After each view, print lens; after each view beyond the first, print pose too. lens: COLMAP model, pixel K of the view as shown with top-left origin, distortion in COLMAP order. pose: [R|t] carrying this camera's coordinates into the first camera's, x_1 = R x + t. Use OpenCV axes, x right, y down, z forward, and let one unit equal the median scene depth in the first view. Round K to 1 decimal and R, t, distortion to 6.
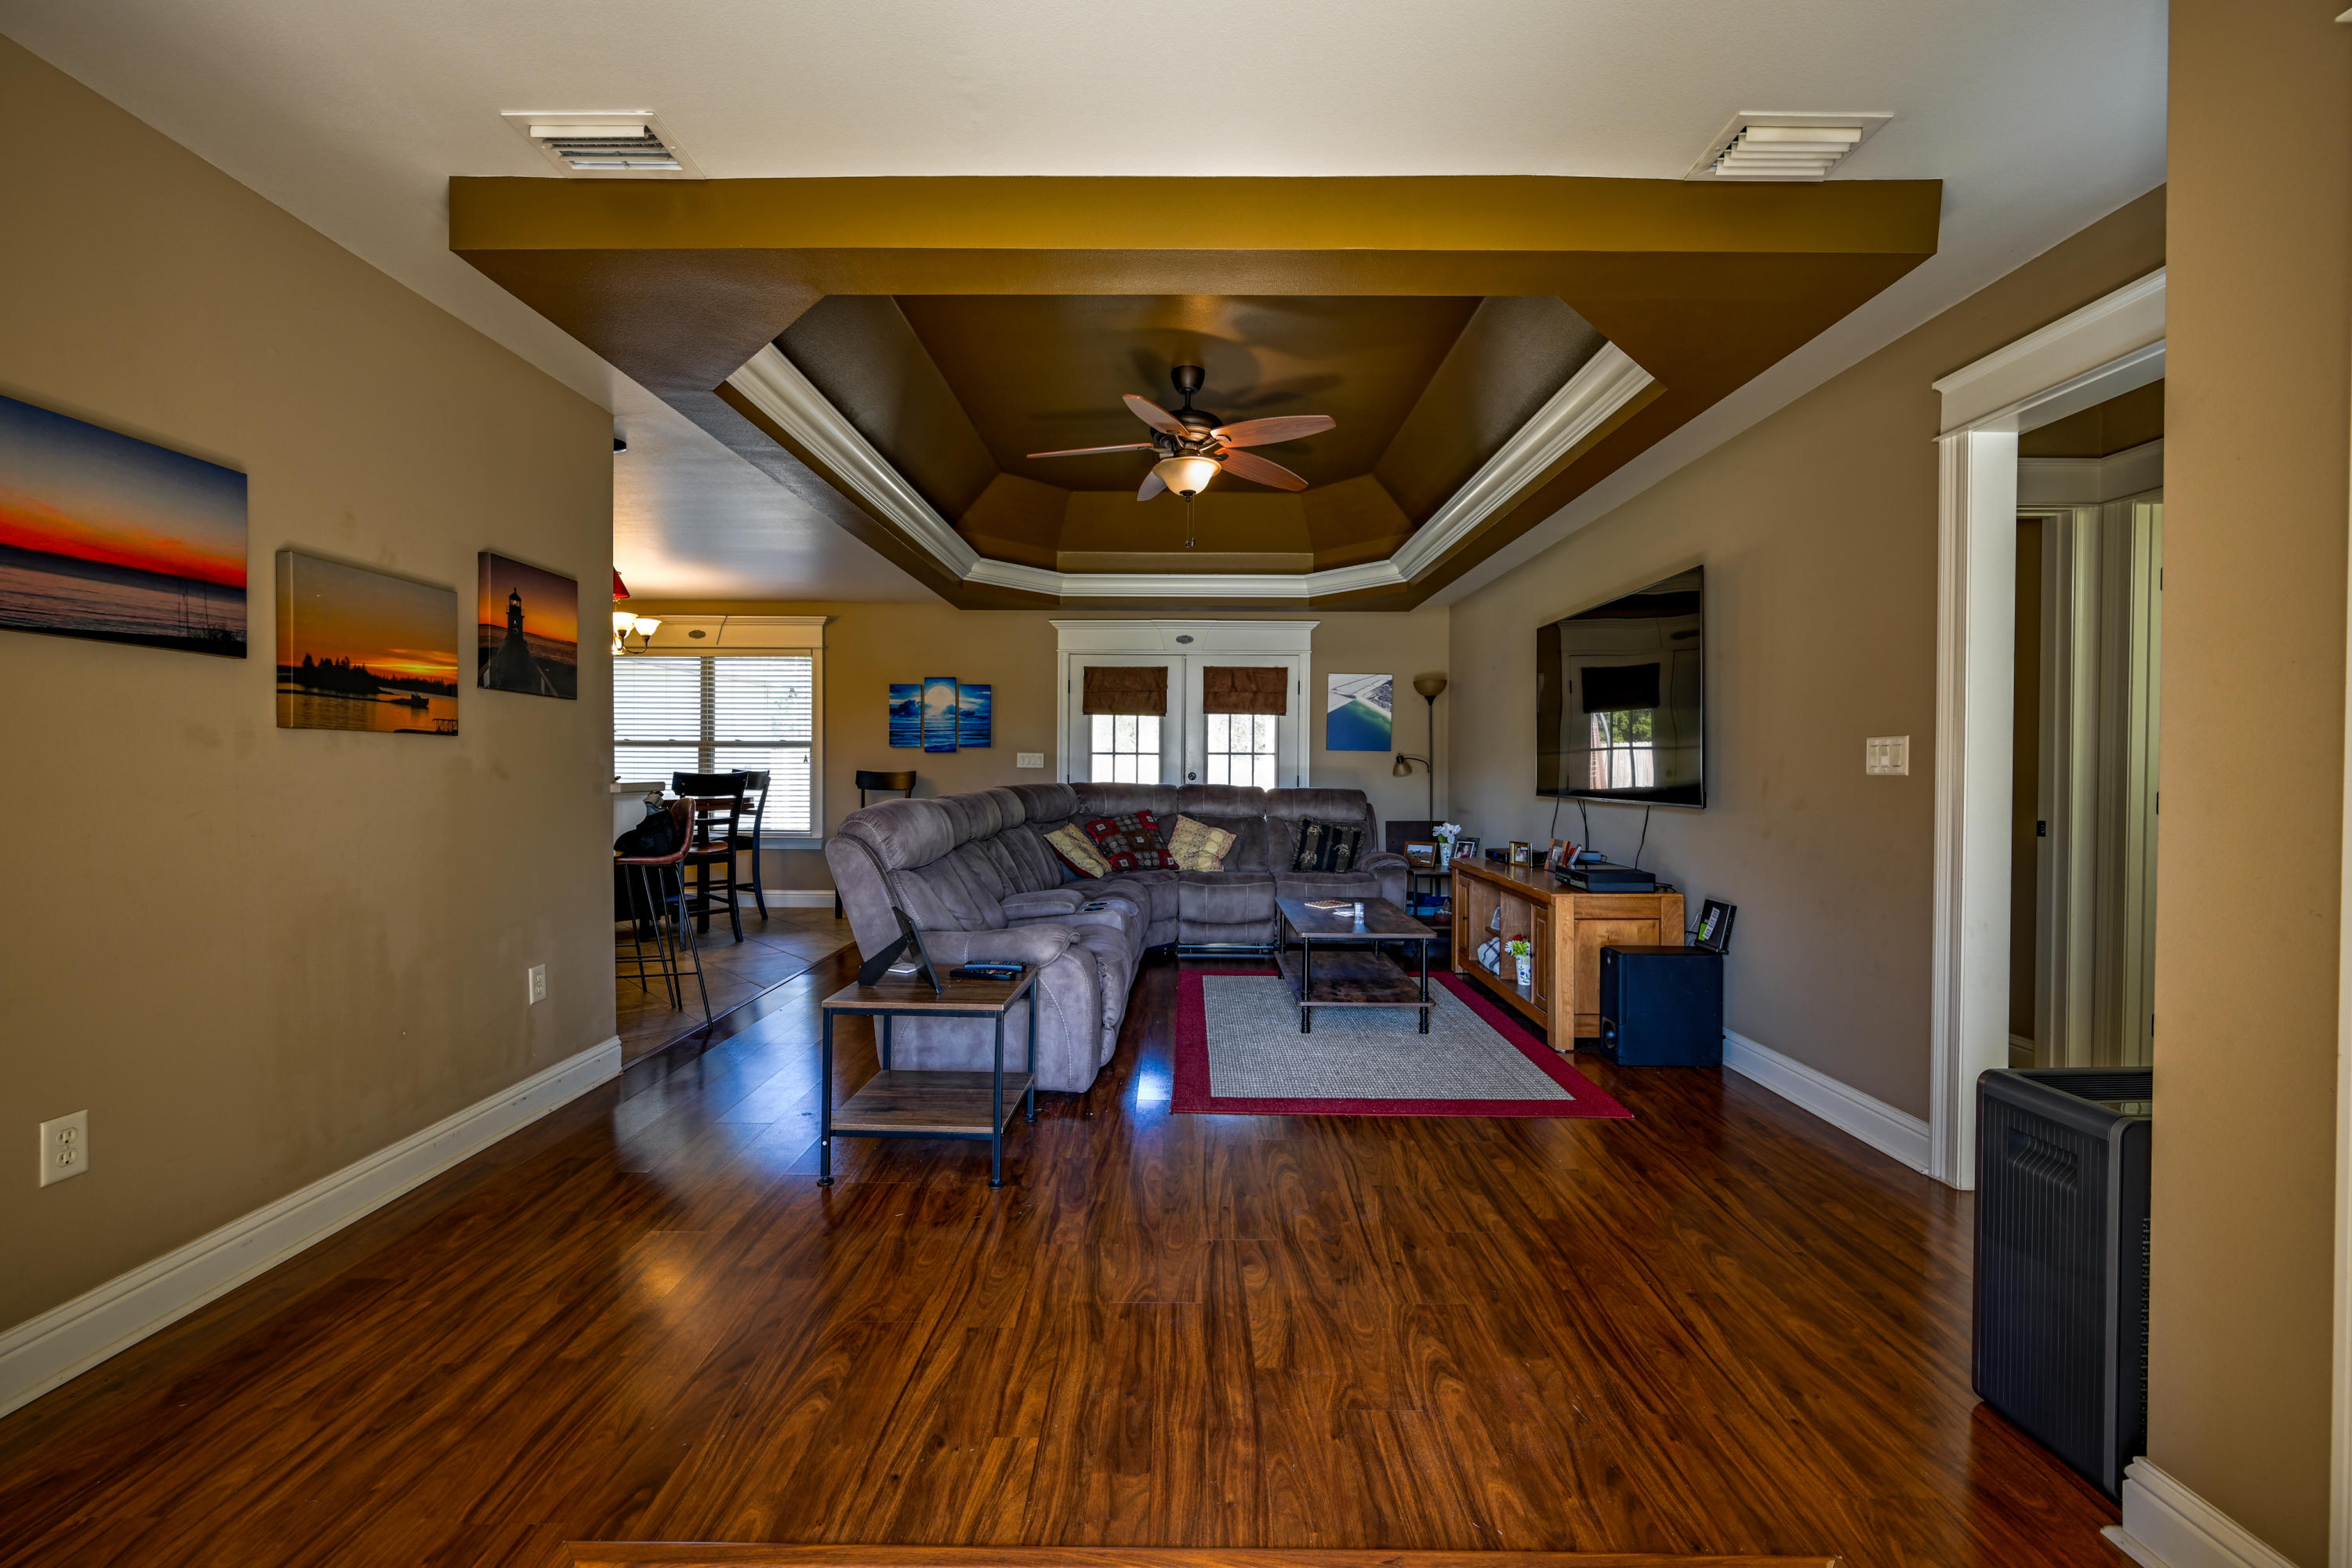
lens RADIAL K [[927.3, 0, 1163.9], [0, 927.3, 760.7], [0, 0, 1]] dist [-0.000598, -0.000273]
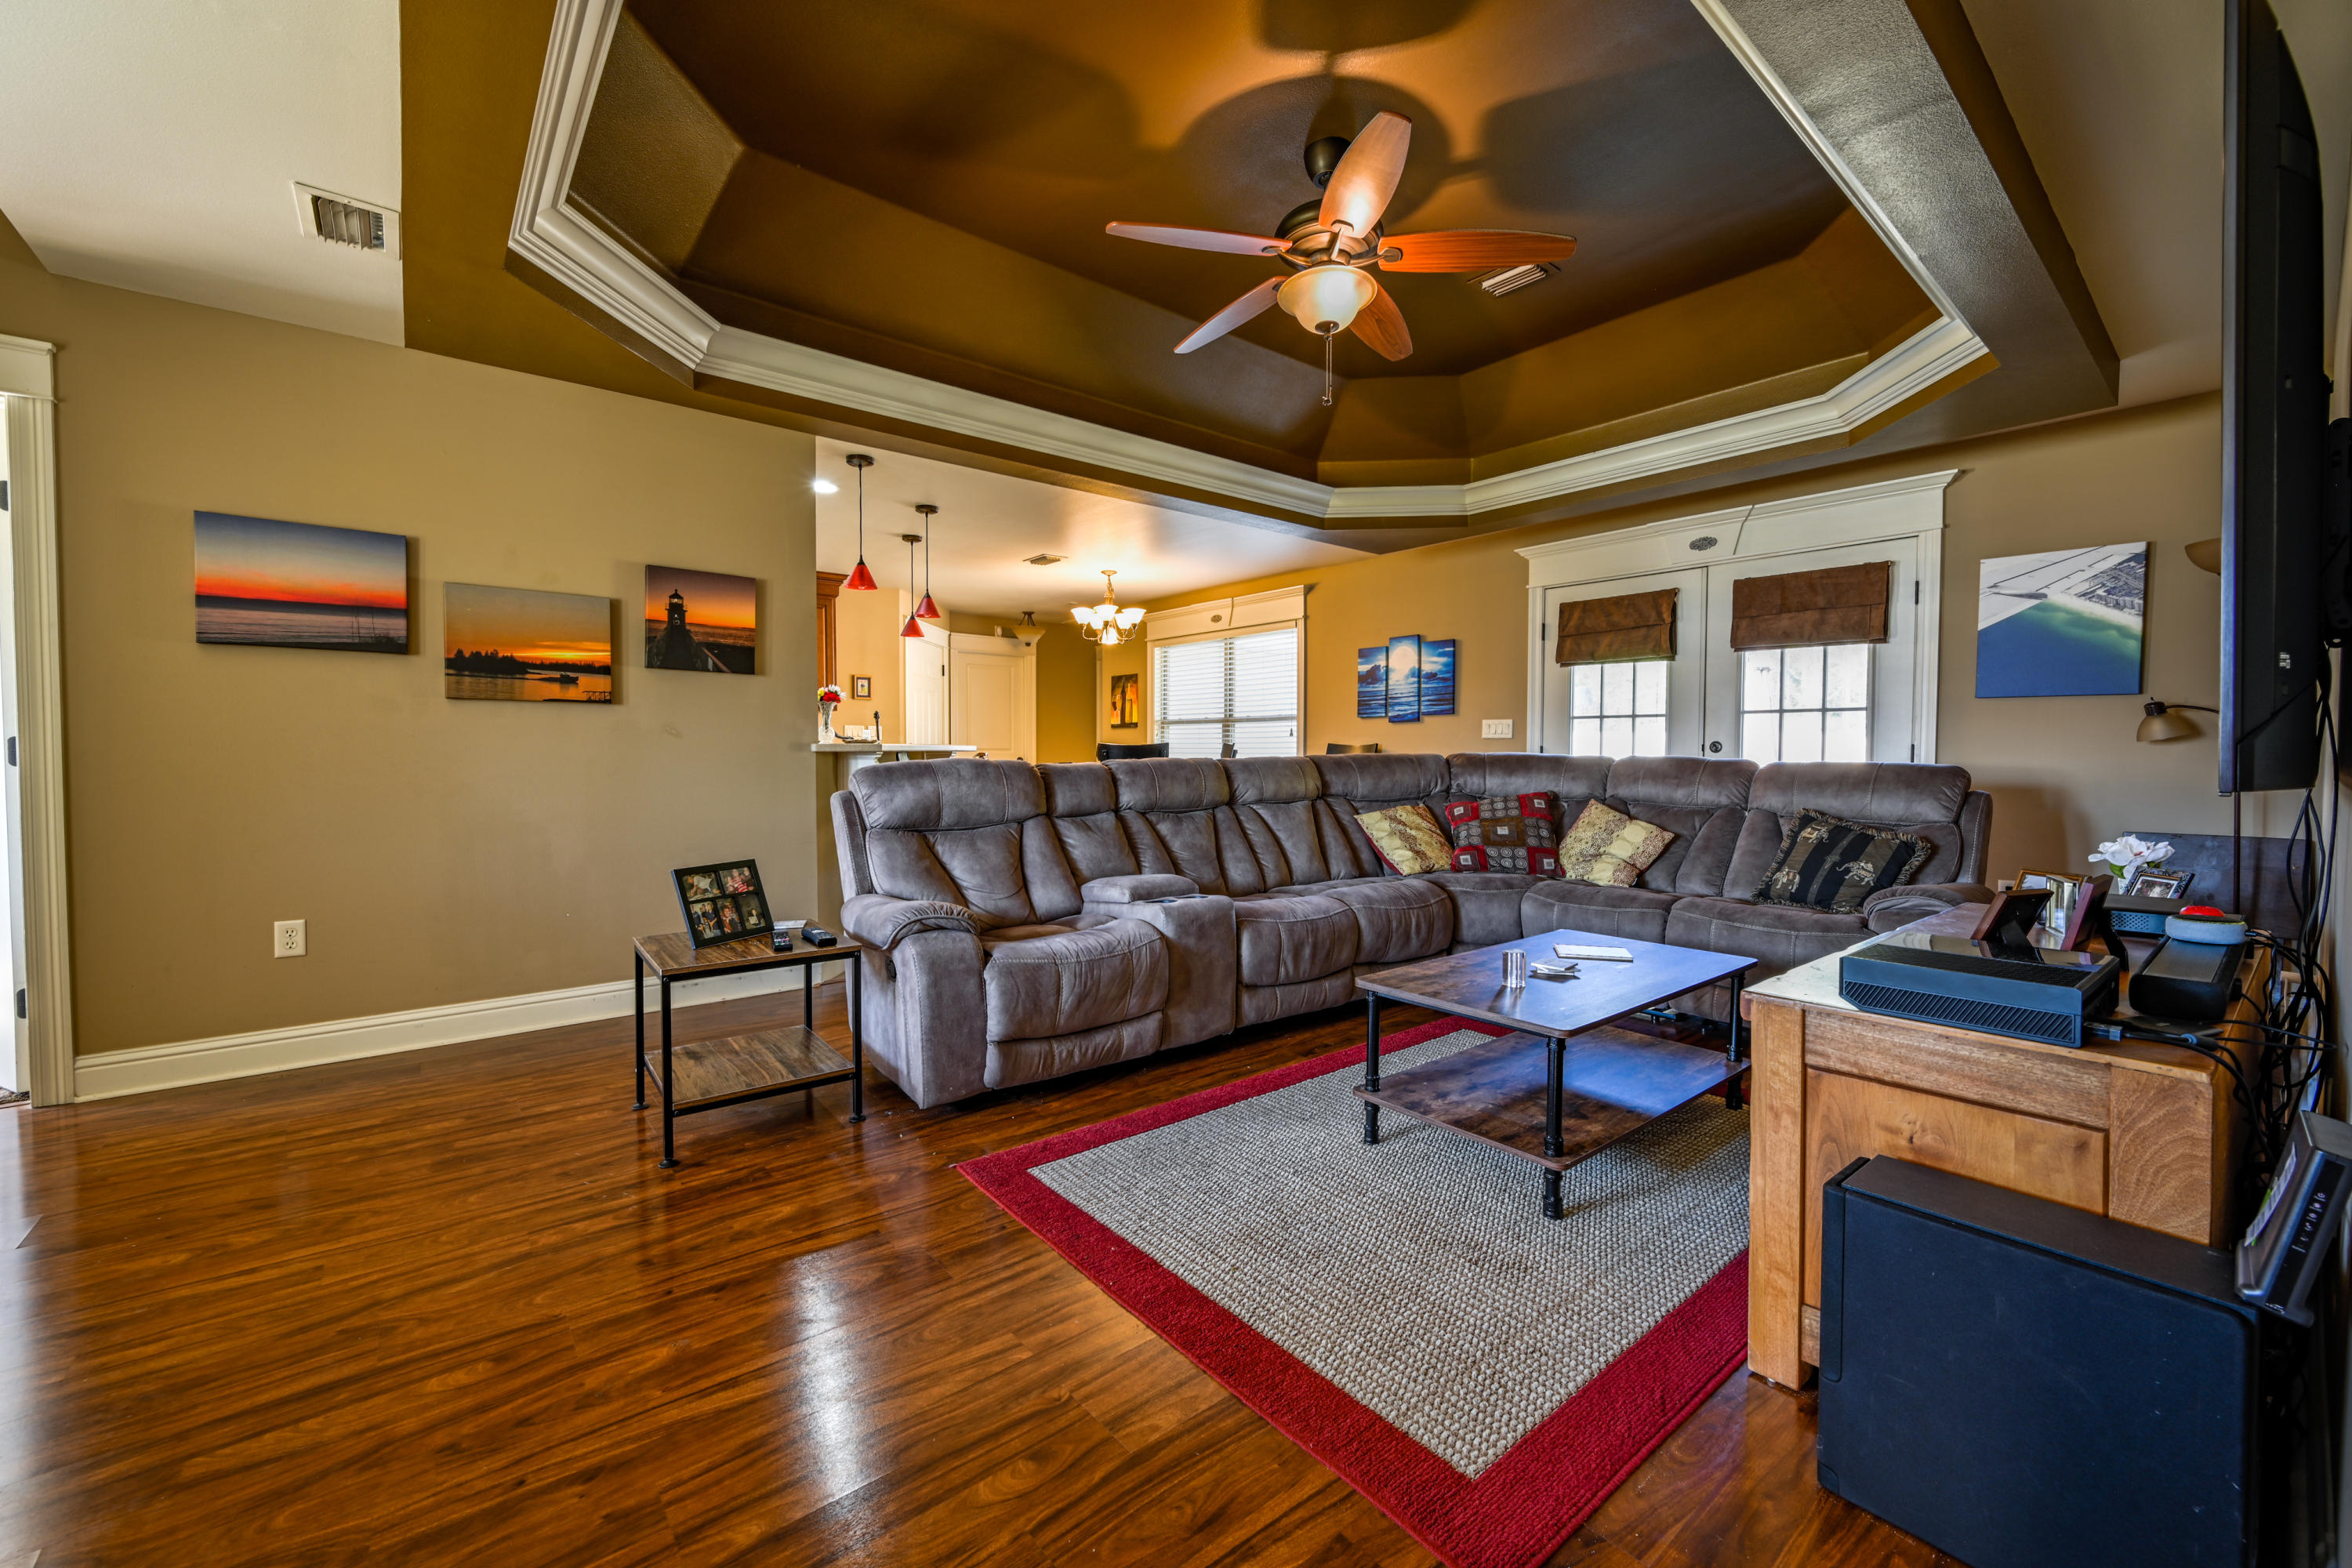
lens RADIAL K [[927.3, 0, 1169.0], [0, 927.3, 755.6], [0, 0, 1]] dist [-0.000598, -0.000273]
pose [[0.642210, -0.001082, -0.766528, 0.586571], [0.006553, 0.999970, 0.004078, 0.036066], [0.766501, -0.007642, 0.642198, 0.551696]]
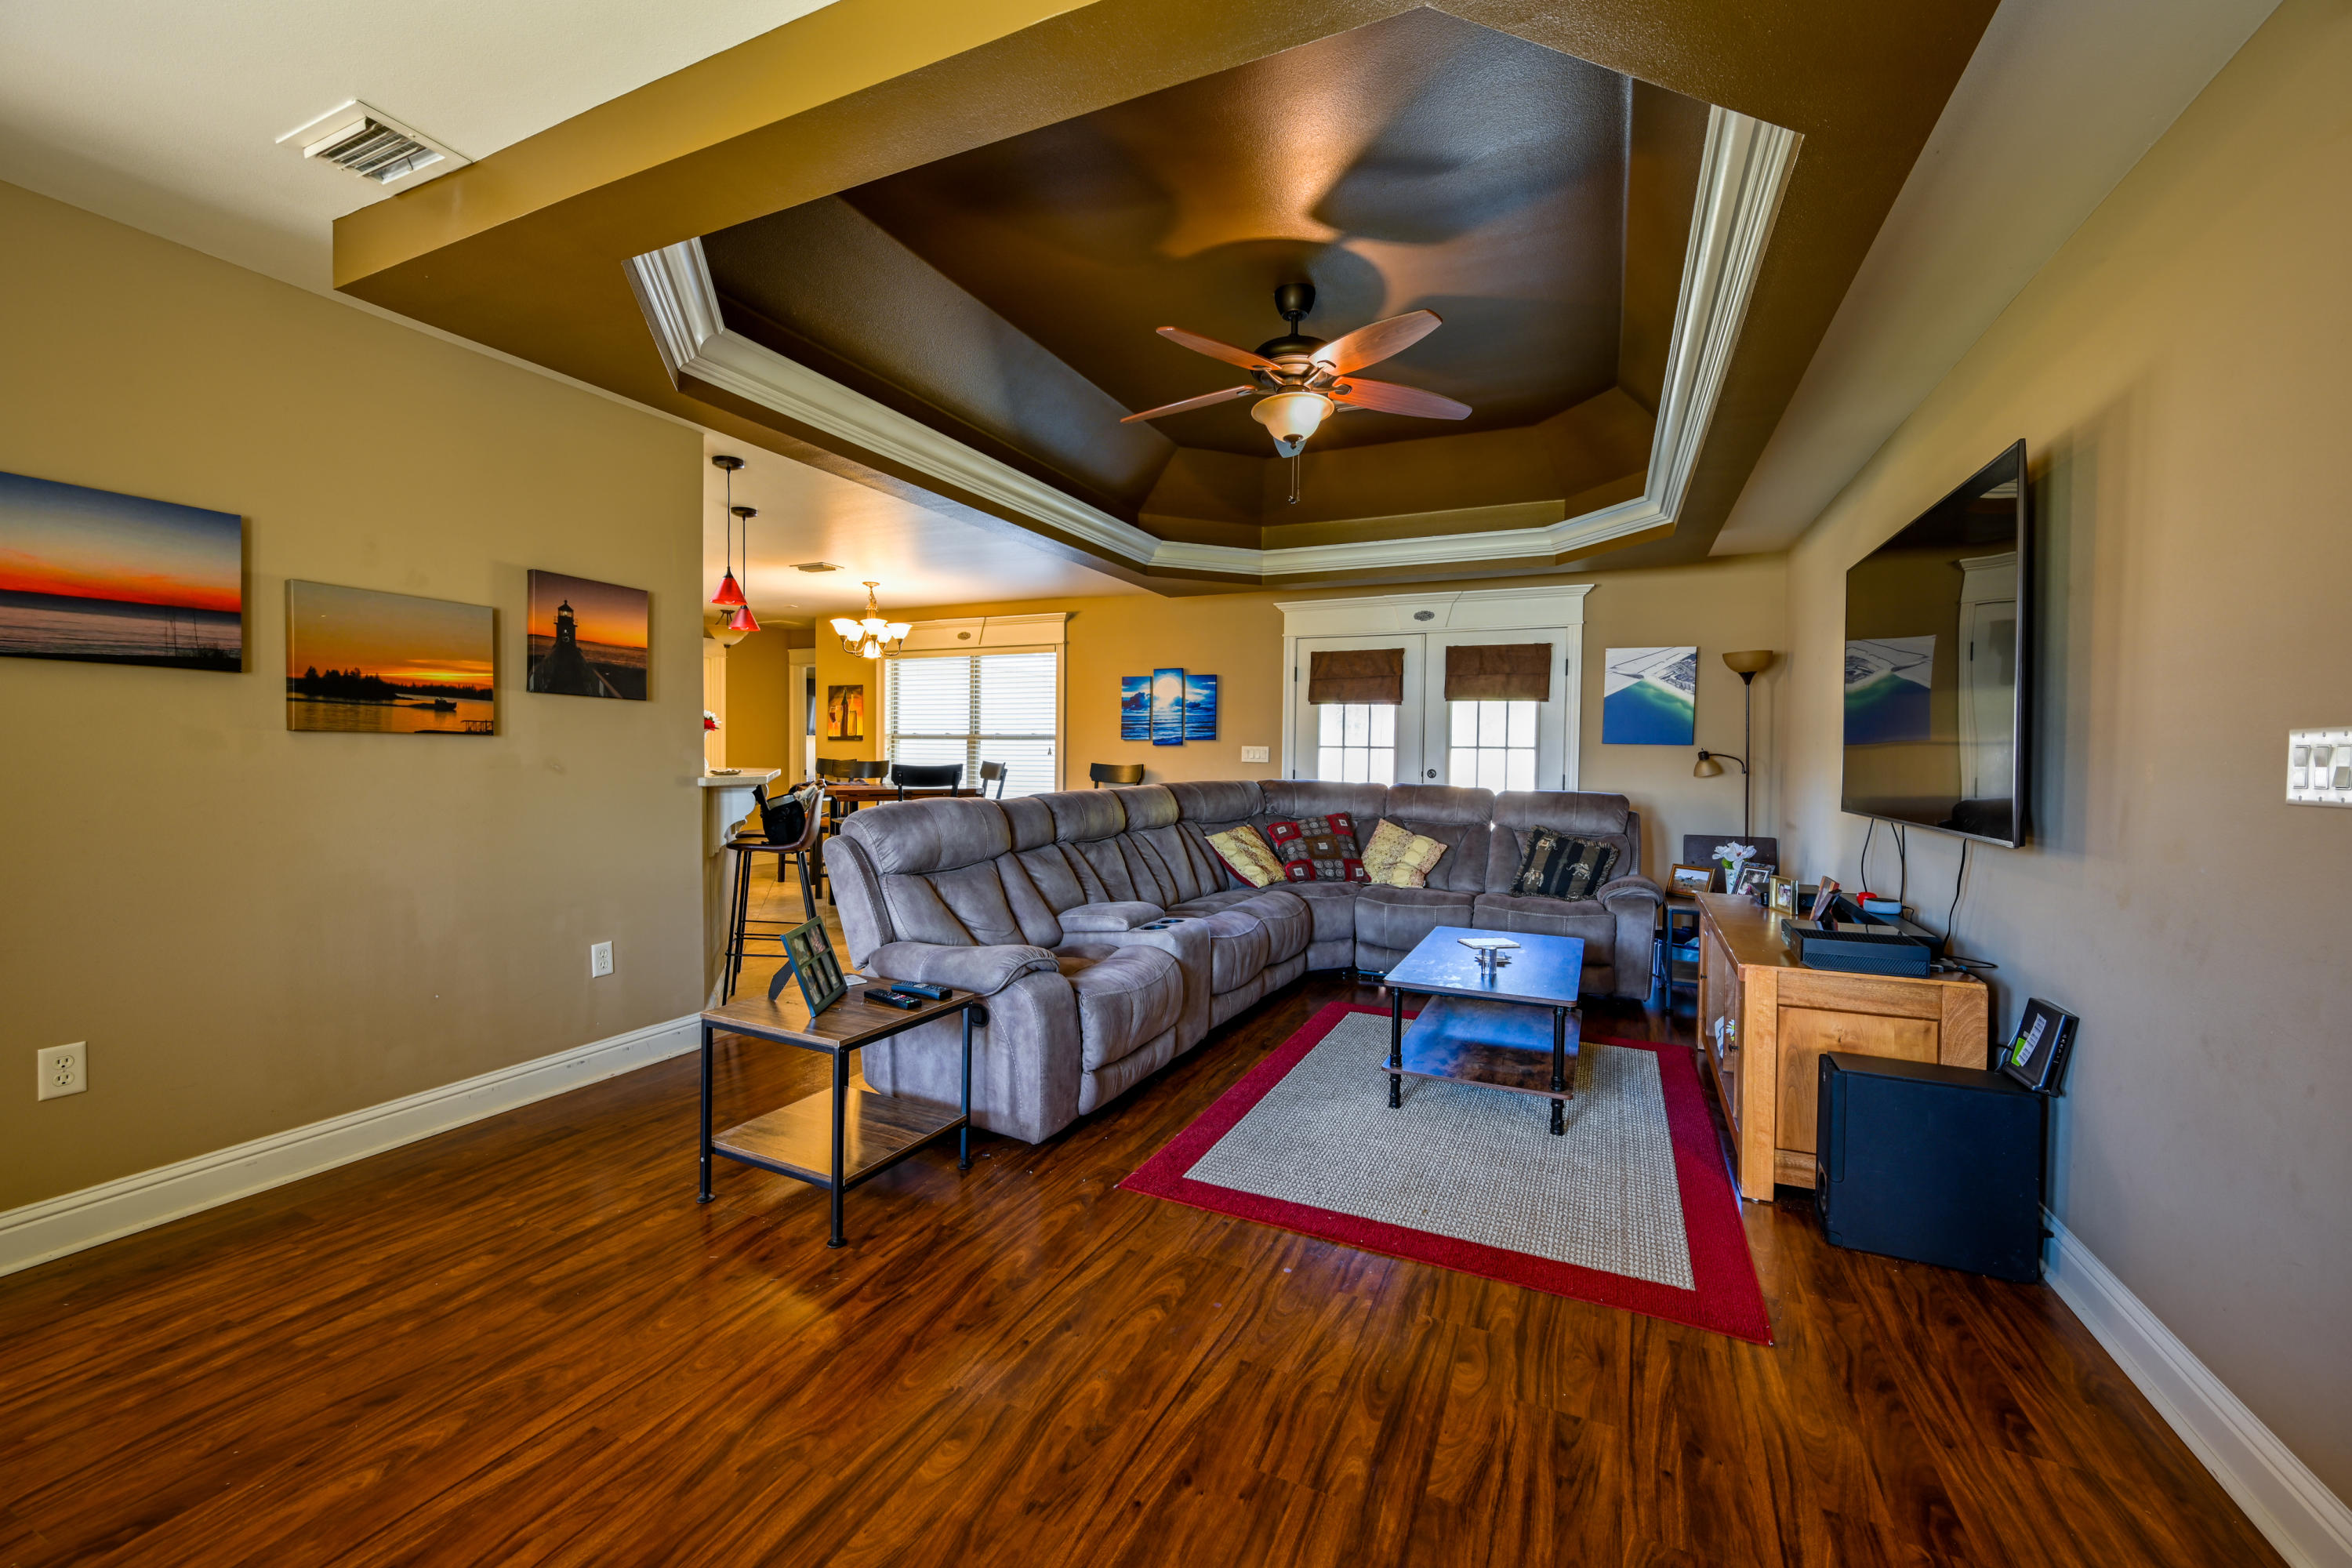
lens RADIAL K [[927.3, 0, 1168.6], [0, 927.3, 754.7], [0, 0, 1]] dist [-0.000598, -0.000273]
pose [[0.912967, 0.005892, -0.407991, 0.323111], [-0.004050, 0.999977, 0.005376, -0.009260], [0.408013, -0.003256, 0.912970, 0.226507]]
